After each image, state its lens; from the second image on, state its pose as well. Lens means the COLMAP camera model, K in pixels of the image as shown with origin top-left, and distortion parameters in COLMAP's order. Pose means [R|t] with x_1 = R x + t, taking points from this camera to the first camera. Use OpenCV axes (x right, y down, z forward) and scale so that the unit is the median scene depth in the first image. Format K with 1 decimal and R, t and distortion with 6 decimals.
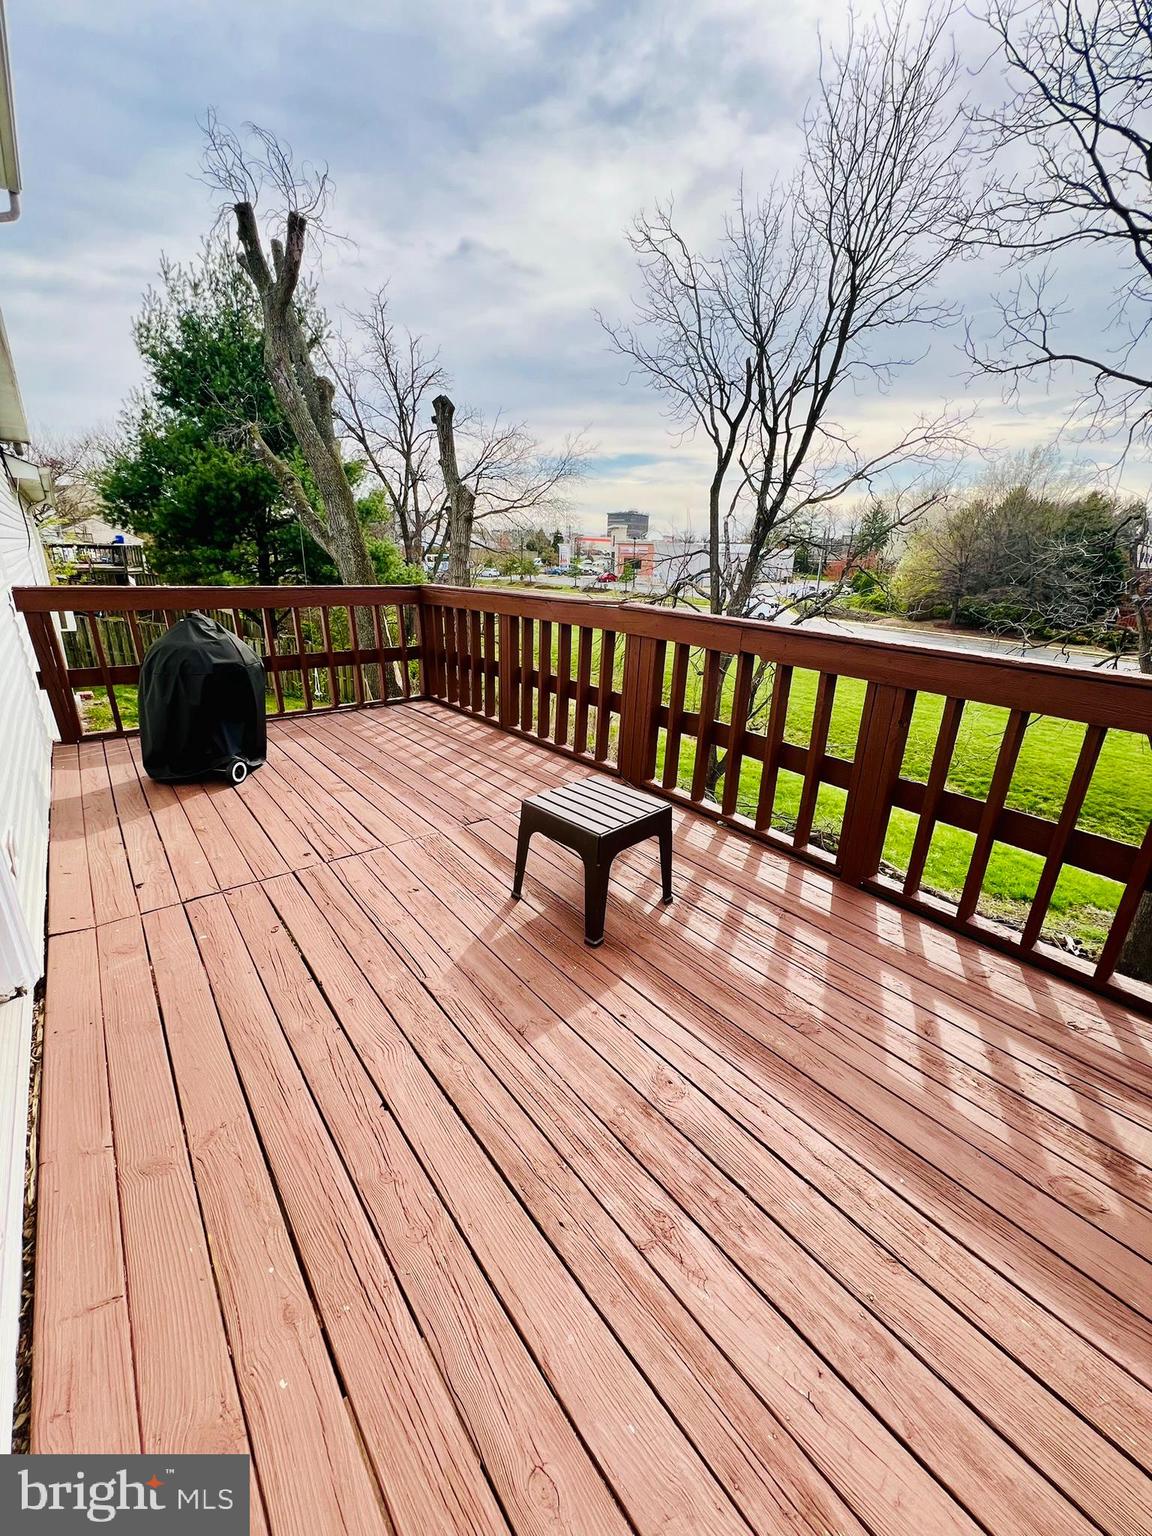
lens RADIAL K [[619.5, 0, 584.4], [0, 619.5, 770.0], [0, 0, 1]] dist [-0.001423, 0.000104]
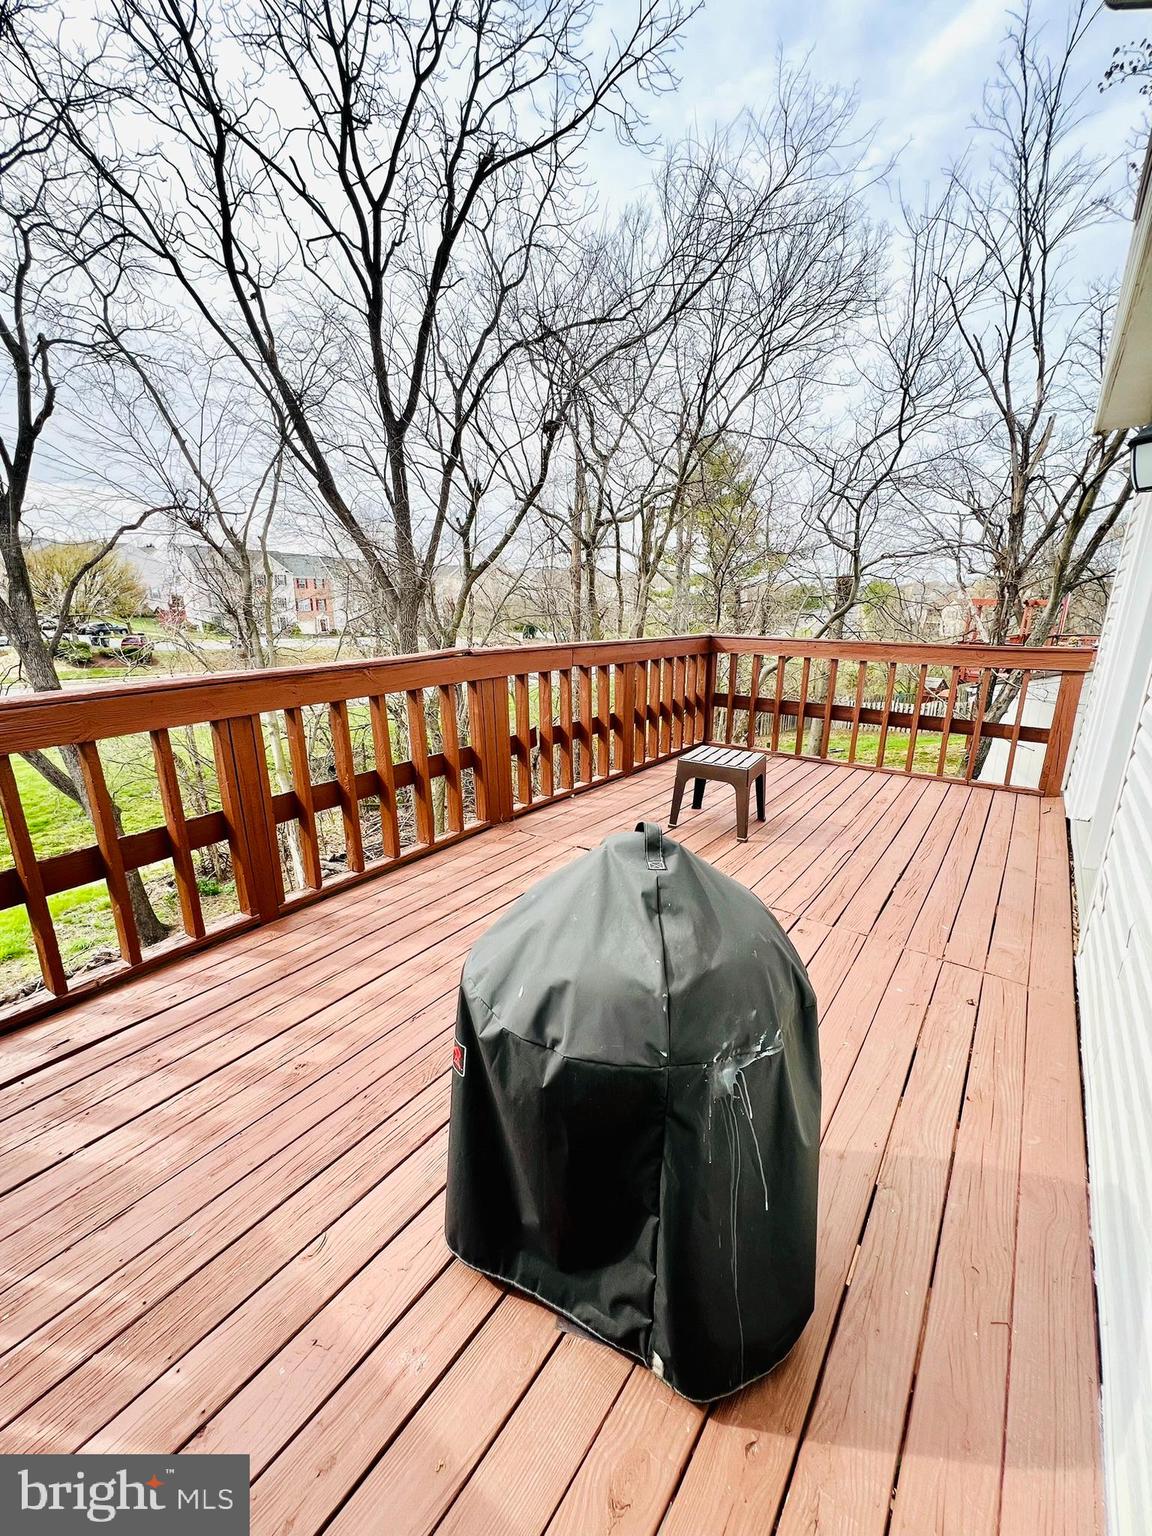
lens RADIAL K [[619.5, 0, 587.3], [0, 619.5, 771.5], [0, 0, 1]] dist [-0.001423, 0.000104]
pose [[-0.266707, -0.294668, 0.917626, -0.631847], [0.306087, 0.876924, 0.370561, -0.281160], [-0.913881, 0.379705, -0.143687, 0.743755]]
